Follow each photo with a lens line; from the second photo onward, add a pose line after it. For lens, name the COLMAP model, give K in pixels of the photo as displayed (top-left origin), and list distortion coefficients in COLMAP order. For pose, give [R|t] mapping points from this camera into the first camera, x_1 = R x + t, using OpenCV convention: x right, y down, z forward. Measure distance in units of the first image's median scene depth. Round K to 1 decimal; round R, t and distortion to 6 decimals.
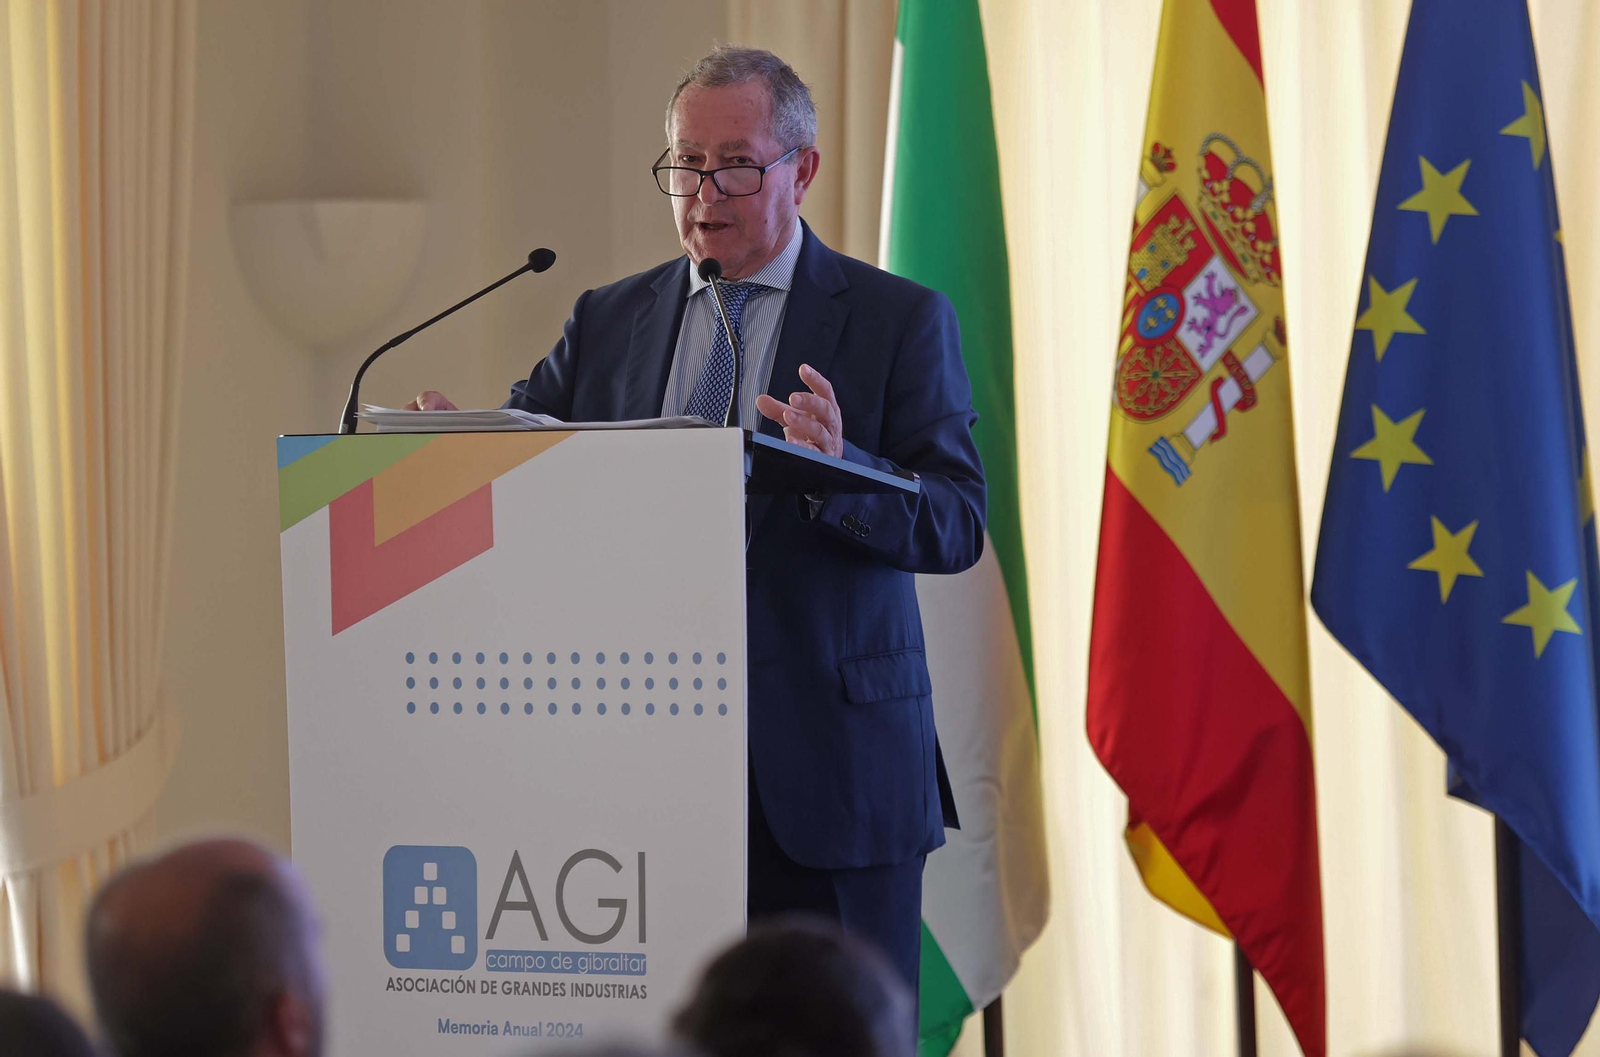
lens RADIAL K [[8704.9, 0, 799.8], [0, 8704.9, 527.9], [0, 0, 1]] dist [0.309732, 0.000000]
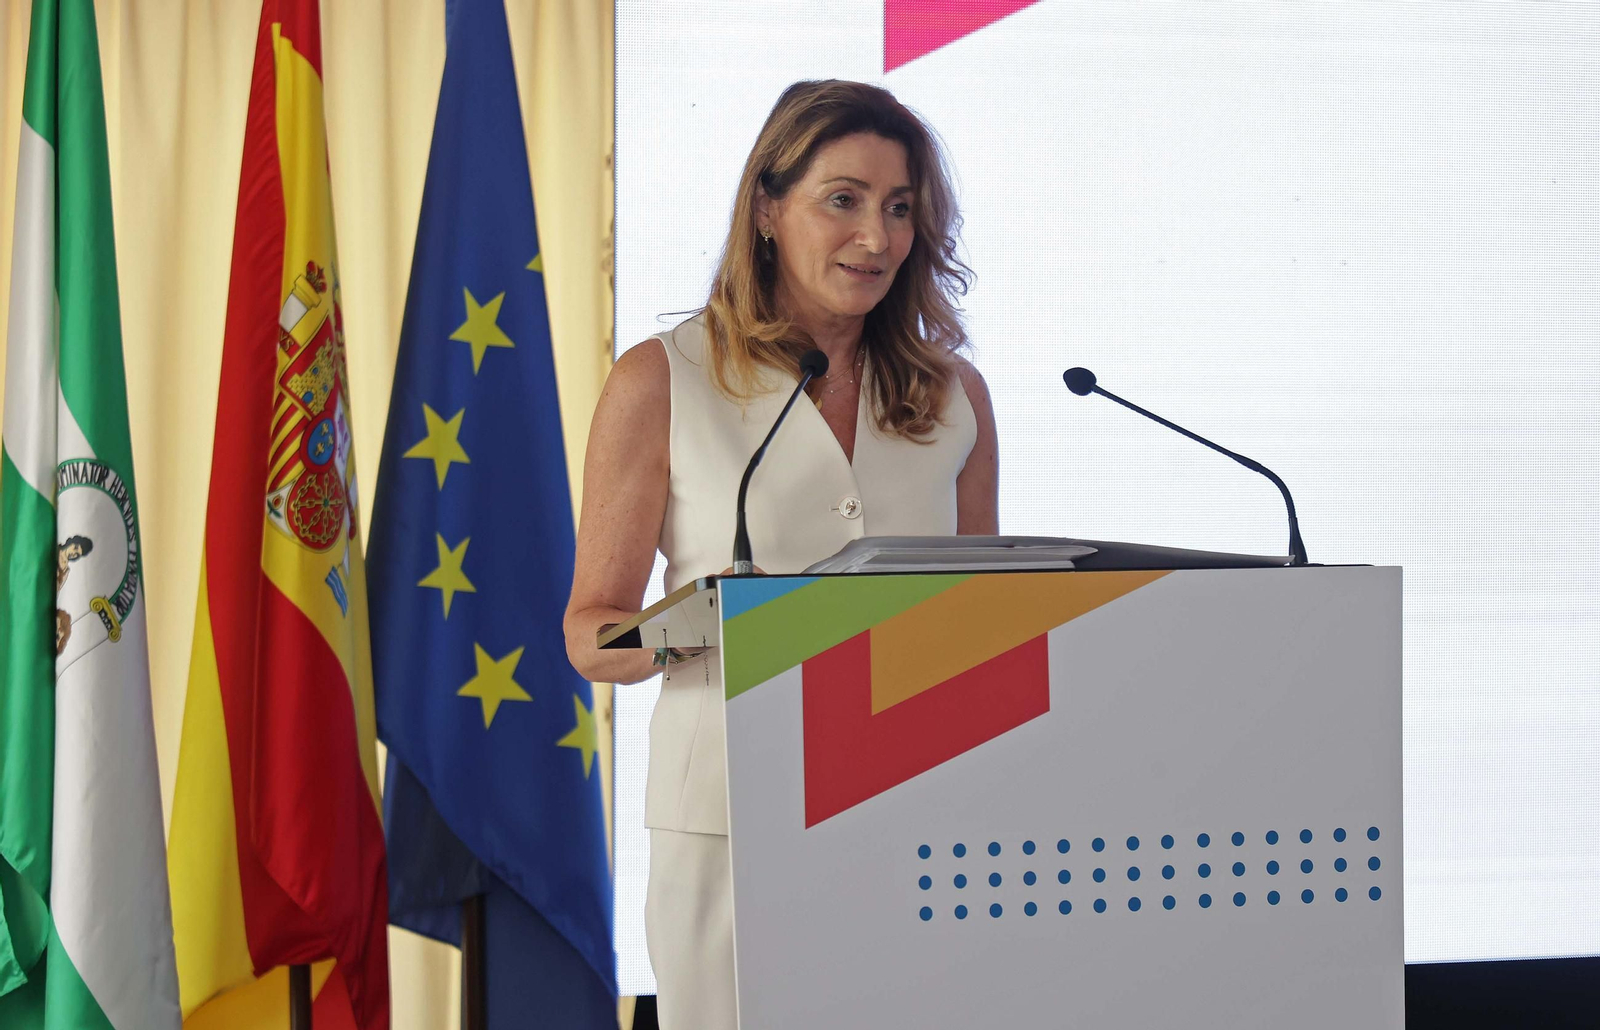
lens RADIAL K [[4765.4, 0, 800.2], [0, 4765.4, 515.4], [0, 0, 1]] dist [0.048777, 0.000000]
pose [[0.578316, 0.000667, 0.815813, -0.410779], [0.011291, 0.999897, -0.008821, -0.012496], [-0.815735, 0.014313, 0.578249, 0.747606]]
